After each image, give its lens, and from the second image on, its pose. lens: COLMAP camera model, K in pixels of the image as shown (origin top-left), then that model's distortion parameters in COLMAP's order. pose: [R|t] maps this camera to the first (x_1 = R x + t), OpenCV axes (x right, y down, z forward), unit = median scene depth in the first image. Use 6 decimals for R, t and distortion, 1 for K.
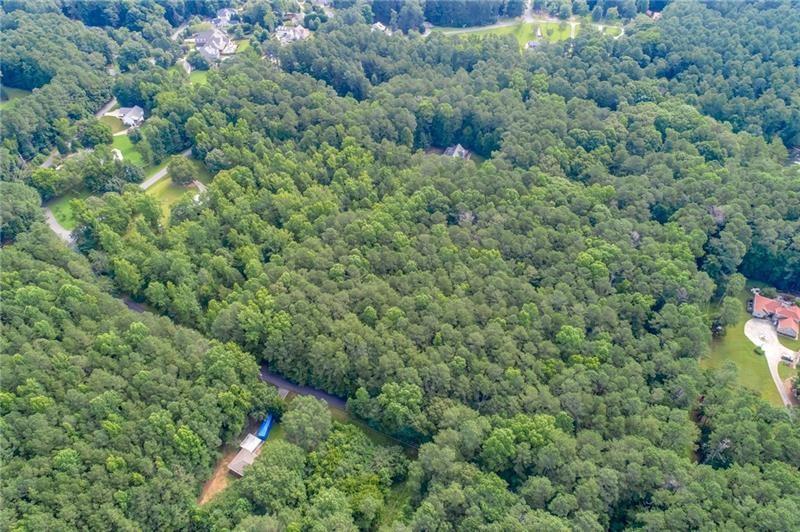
lens RADIAL K [[548.7, 0, 402.0], [0, 548.7, 265.8], [0, 0, 1]] dist [-0.002075, 0.004268]
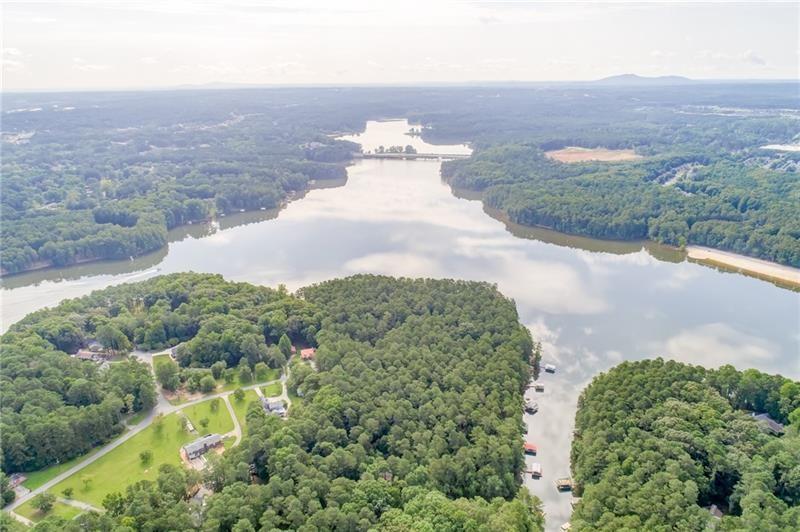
lens RADIAL K [[548.7, 0, 402.0], [0, 548.7, 265.8], [0, 0, 1]] dist [-0.002075, 0.004268]
pose [[0.731043, -0.225233, 0.644086, 0.036578], [0.468936, 0.851542, -0.234467, -0.554031], [-0.495657, 0.473440, 0.728134, 0.330174]]
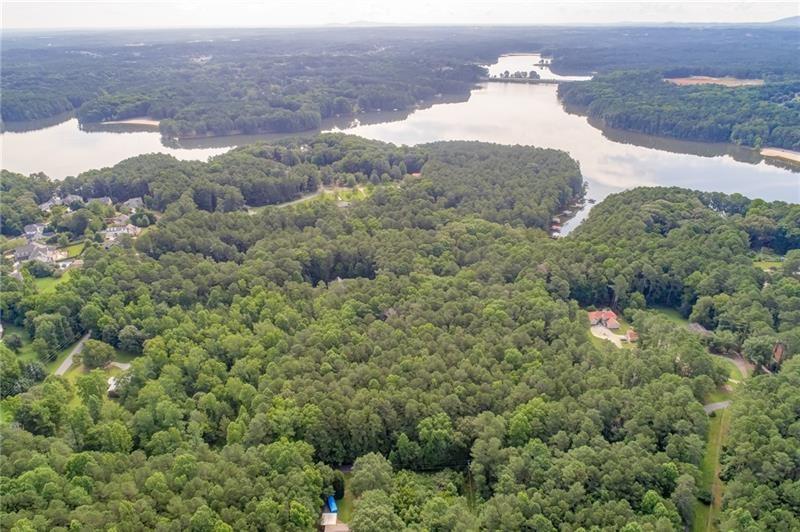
lens RADIAL K [[554.2, 0, 403.8], [0, 554.2, 266.4], [0, 0, 1]] dist [-0.001474, 0.004520]
pose [[0.871846, -0.197310, 0.448279, -0.411193], [0.332887, 0.910083, -0.246850, 0.141813], [-0.359265, 0.364441, 0.859134, -0.146245]]
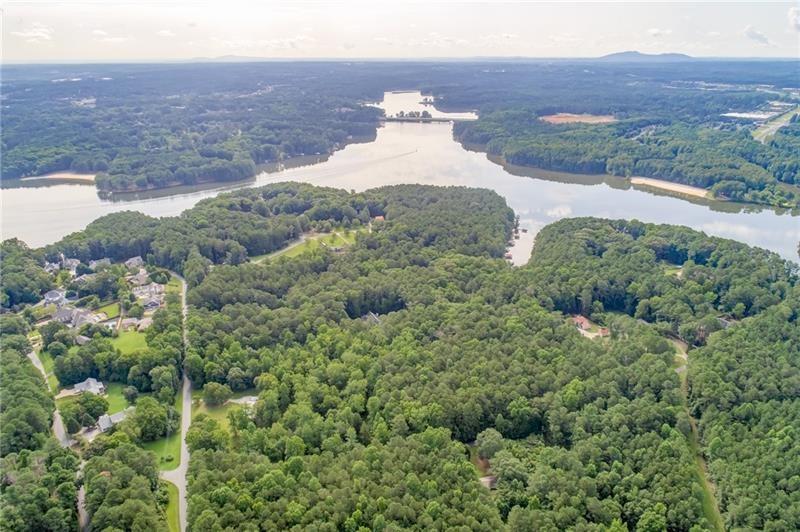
lens RADIAL K [[548.7, 0, 402.0], [0, 548.7, 265.8], [0, 0, 1]] dist [-0.002075, 0.004268]
pose [[0.737536, -0.242332, 0.630330, -0.972506], [0.457783, 0.865612, -0.202856, 0.018173], [-0.496462, 0.438168, 0.749356, -0.281139]]
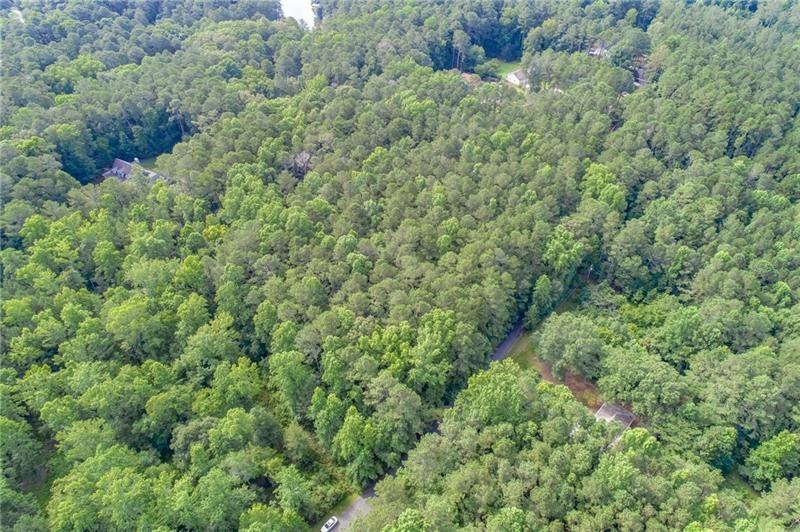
lens RADIAL K [[548.7, 0, 402.0], [0, 548.7, 265.8], [0, 0, 1]] dist [-0.002075, 0.004268]
pose [[0.241348, -0.632570, 0.735939, -0.558184], [0.662971, 0.661276, 0.350975, -0.174352], [-0.708675, 0.403199, 0.578973, 0.488562]]
